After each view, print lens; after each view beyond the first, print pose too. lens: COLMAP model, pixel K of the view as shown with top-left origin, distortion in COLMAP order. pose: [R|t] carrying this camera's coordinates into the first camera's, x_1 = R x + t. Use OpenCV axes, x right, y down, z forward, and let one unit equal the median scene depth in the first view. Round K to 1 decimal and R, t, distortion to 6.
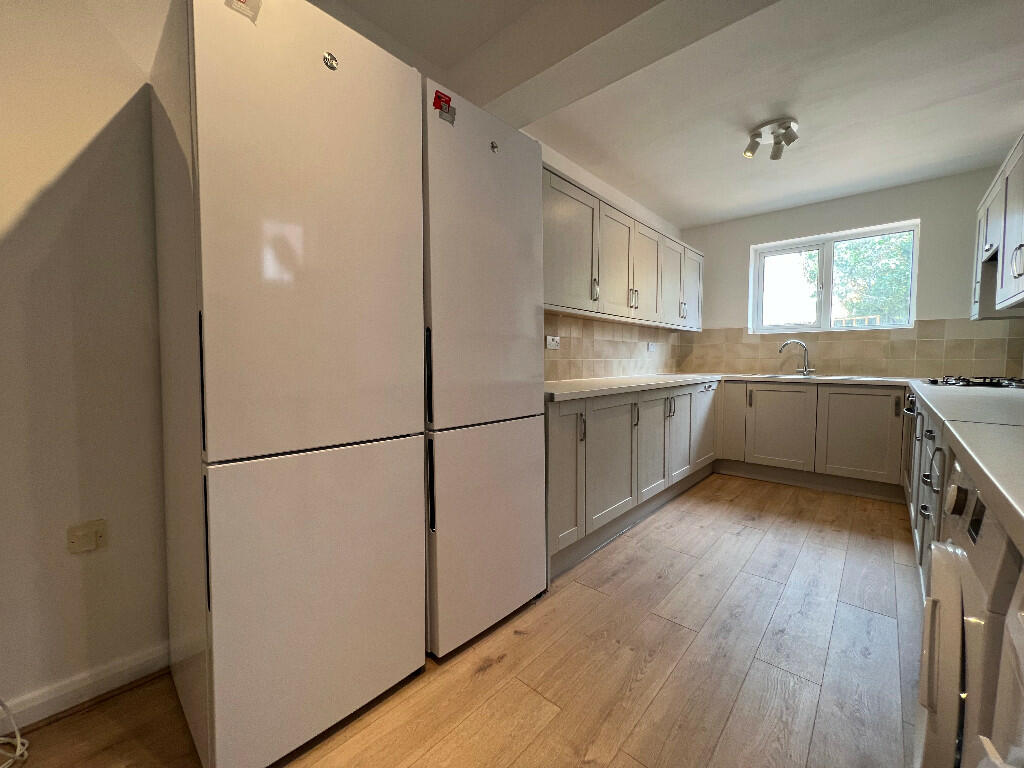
lens RADIAL K [[410.4, 0, 512.1], [0, 410.4, 381.7], [0, 0, 1]] dist [-0.002080, 0.000060]
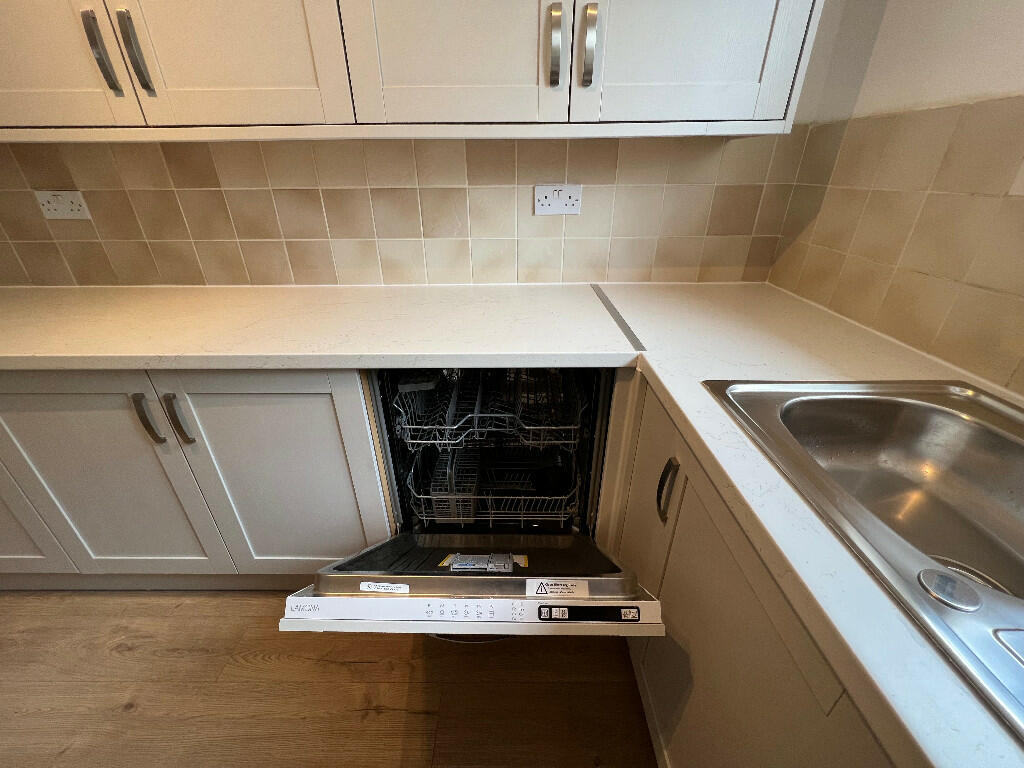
lens RADIAL K [[410.4, 0, 510.1], [0, 410.4, 378.0], [0, 0, 1]] dist [-0.002080, 0.000060]
pose [[0.667781, 0.334767, -0.664831, 0.732202], [-0.031636, 0.905117, 0.423984, -0.117392], [0.743685, -0.262096, 0.615011, 0.920626]]
